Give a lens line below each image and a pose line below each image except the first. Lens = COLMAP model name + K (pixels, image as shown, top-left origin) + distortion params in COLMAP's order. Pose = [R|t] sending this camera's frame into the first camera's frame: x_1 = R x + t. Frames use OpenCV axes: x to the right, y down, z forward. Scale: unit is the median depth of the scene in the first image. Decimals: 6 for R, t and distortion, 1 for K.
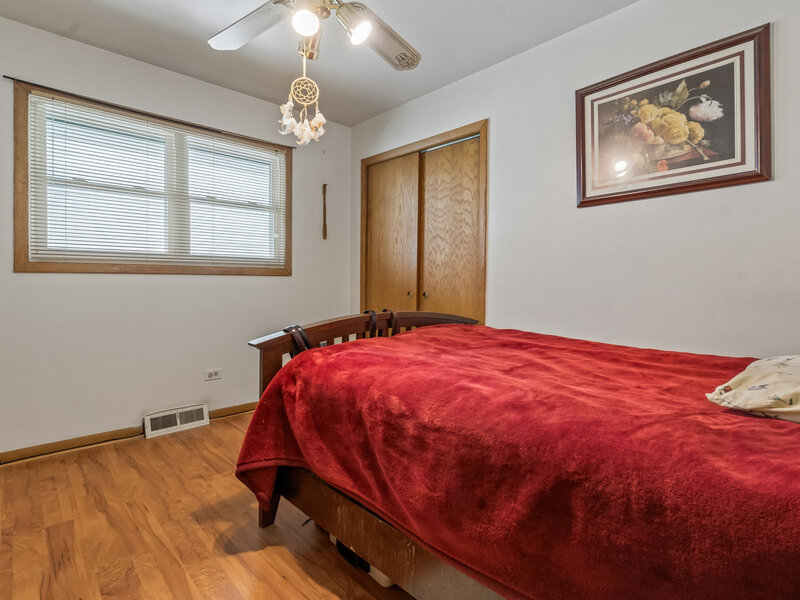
lens RADIAL K [[403.6, 0, 399.1], [0, 403.6, 289.1], [0, 0, 1]] dist [-0.002406, 0.000037]
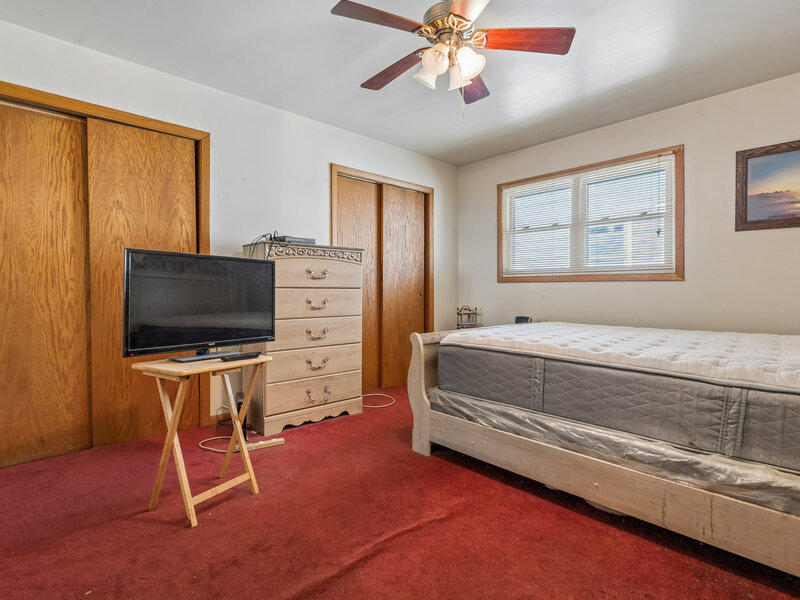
lens RADIAL K [[403.6, 0, 399.1], [0, 403.6, 289.1], [0, 0, 1]] dist [-0.002406, 0.000037]
pose [[0.000663, 0.002164, -0.999997, 0.821706], [-0.011080, 0.999936, 0.002157, -0.009998], [0.999938, 0.011079, 0.000687, 0.416704]]
